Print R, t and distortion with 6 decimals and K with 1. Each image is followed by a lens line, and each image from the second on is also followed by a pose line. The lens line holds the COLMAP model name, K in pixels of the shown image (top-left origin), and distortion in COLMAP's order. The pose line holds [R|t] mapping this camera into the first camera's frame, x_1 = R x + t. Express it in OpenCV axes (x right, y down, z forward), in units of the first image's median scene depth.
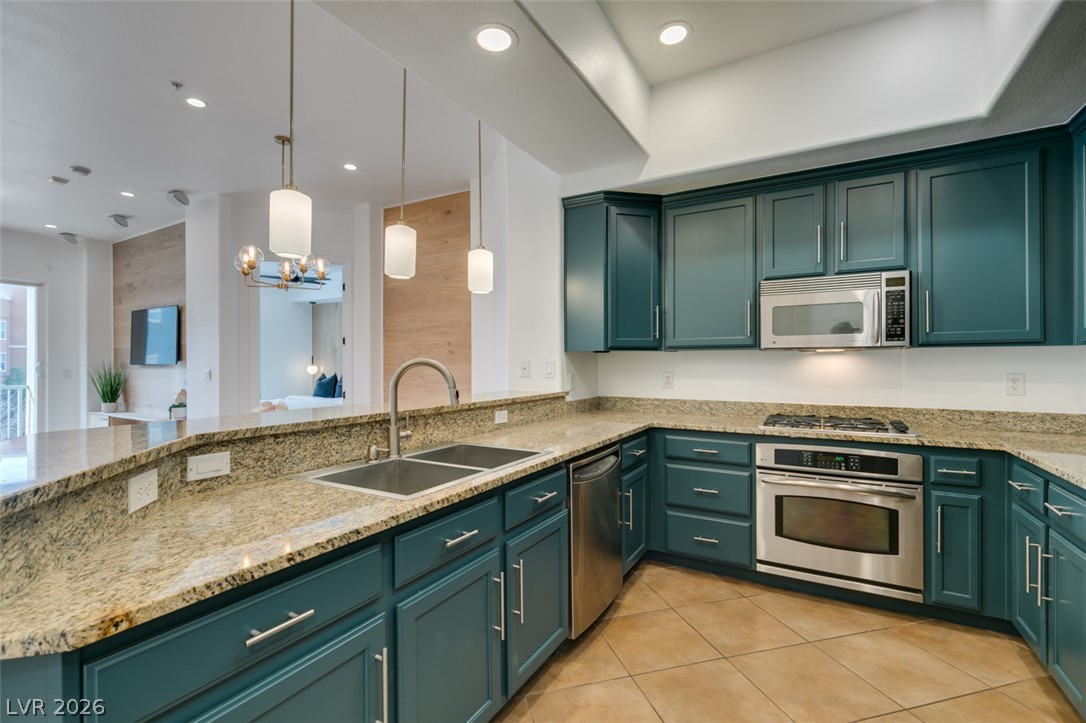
lens RADIAL K [[486.3, 0, 542.7], [0, 486.3, 362.0], [0, 0, 1]] dist [0.007726, -0.002083]
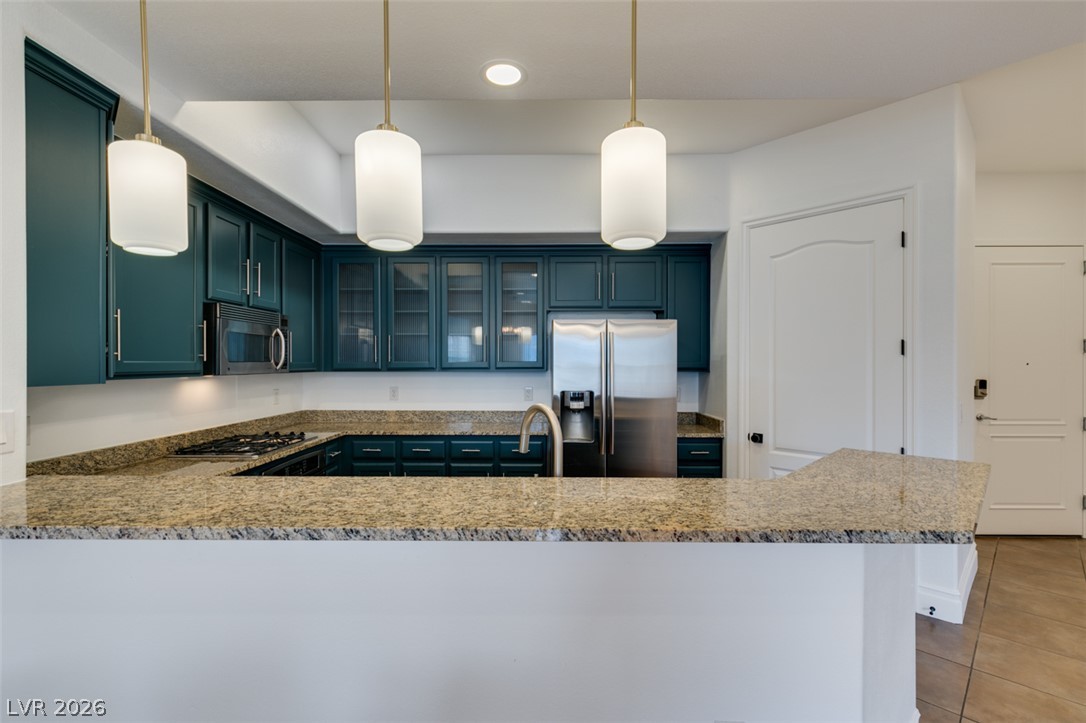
lens RADIAL K [[486.3, 0, 541.6], [0, 486.3, 364.0], [0, 0, 1]] dist [0.007726, -0.002083]
pose [[-0.489556, -0.001137, 0.871971, -0.657864], [-0.000373, 0.999999, 0.001095, -0.051204], [-0.871972, 0.000211, -0.489556, 0.932785]]
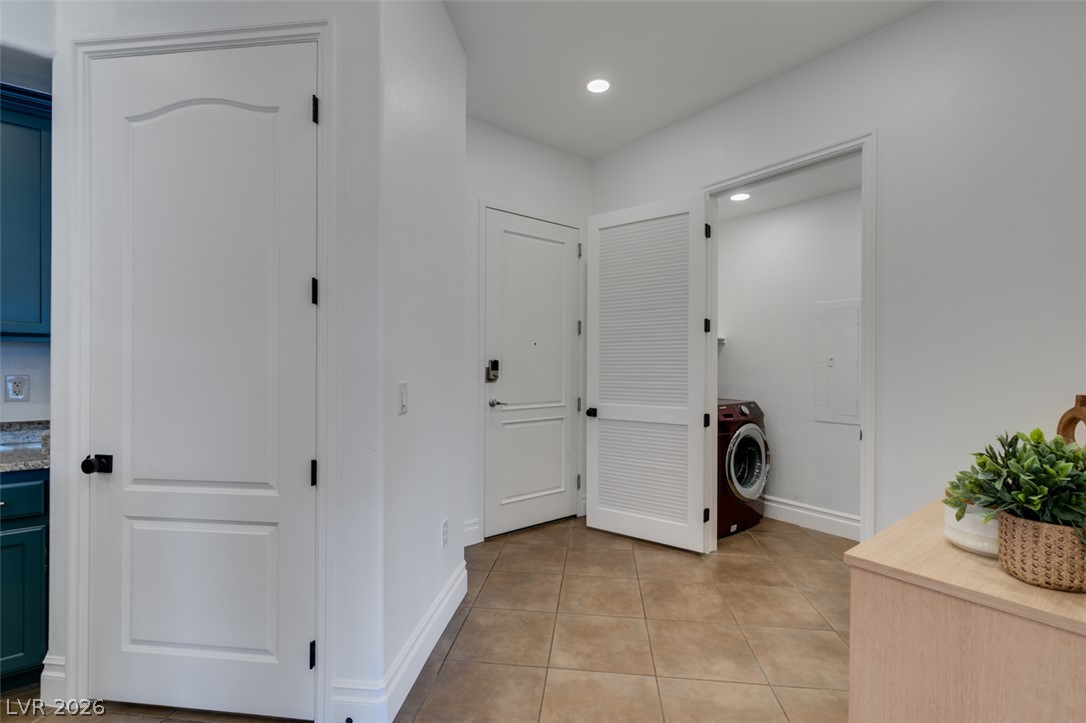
lens RADIAL K [[486.3, 0, 545.4], [0, 486.3, 362.7], [0, 0, 1]] dist [0.007726, -0.002083]
pose [[-0.929967, -0.002068, 0.367638, -0.628107], [-0.003080, 0.999993, -0.002167, 0.002681], [-0.367631, -0.003147, -0.929967, 0.255143]]
